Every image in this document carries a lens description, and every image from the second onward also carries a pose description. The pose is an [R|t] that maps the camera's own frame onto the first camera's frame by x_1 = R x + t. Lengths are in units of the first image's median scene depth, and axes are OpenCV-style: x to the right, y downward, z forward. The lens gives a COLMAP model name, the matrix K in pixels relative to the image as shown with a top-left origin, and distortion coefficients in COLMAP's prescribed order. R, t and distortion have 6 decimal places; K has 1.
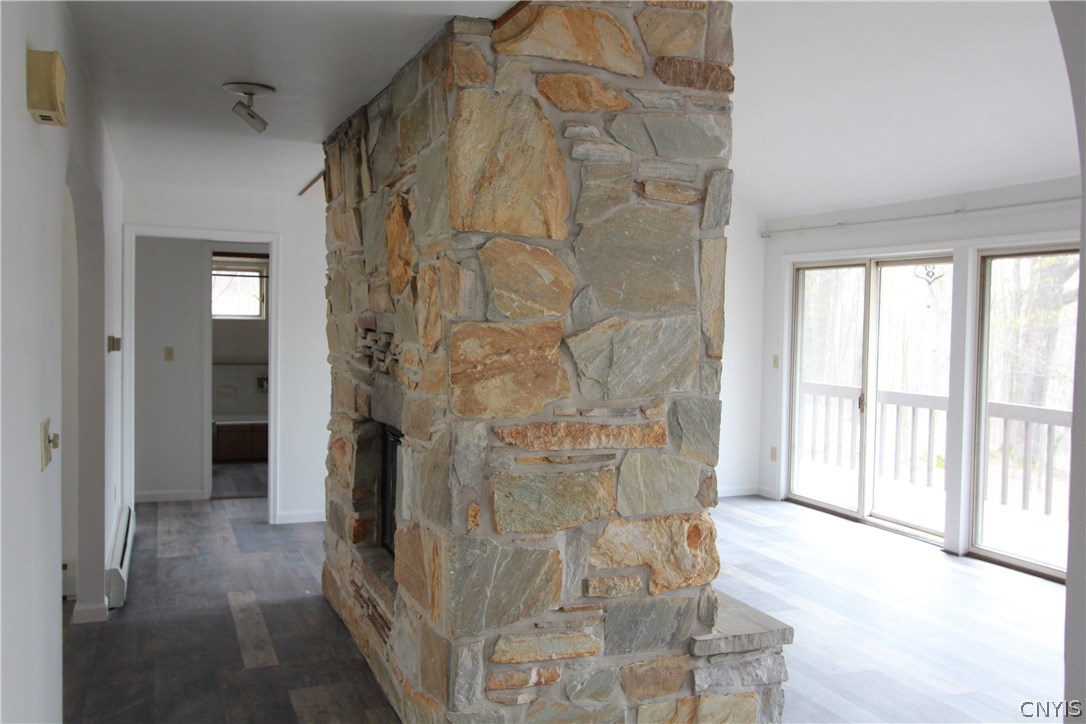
lens RADIAL K [[969.6, 0, 542.8], [0, 969.6, 362.3], [0, 0, 1]] dist [0.008585, 0.021672]
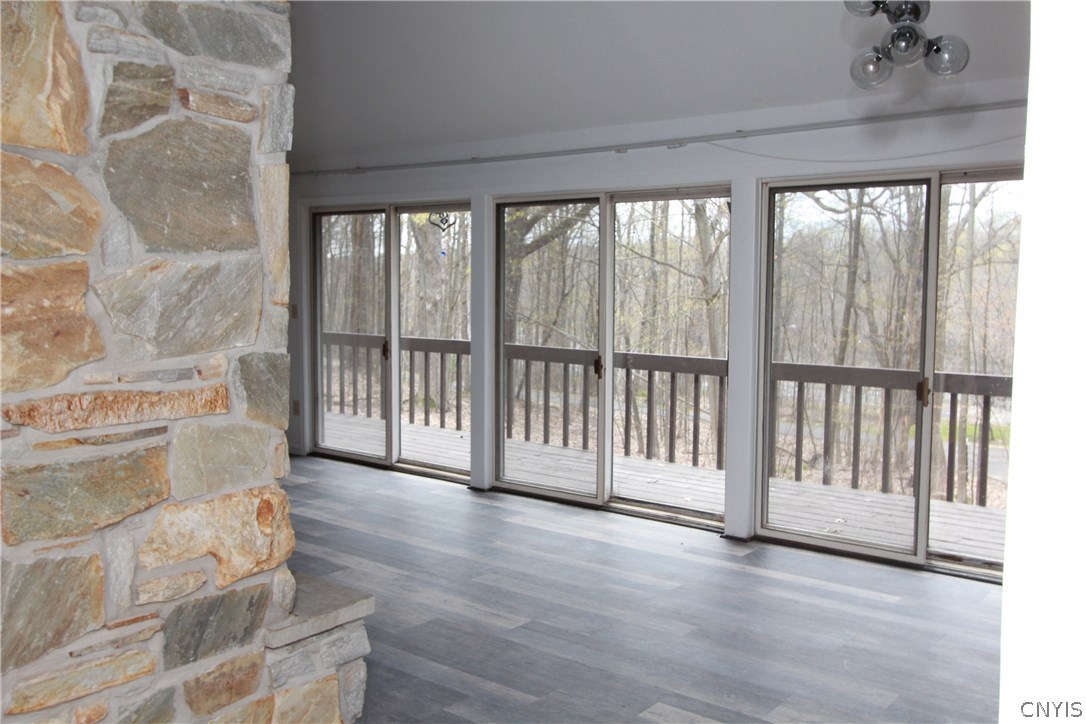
lens RADIAL K [[969.6, 0, 543.1], [0, 969.6, 358.0], [0, 0, 1]] dist [0.008585, 0.021672]
pose [[0.870441, -0.053205, 0.489389, -0.044755], [0.030908, 0.998087, 0.053536, 0.003392], [-0.491301, -0.031474, 0.870421, 0.132385]]
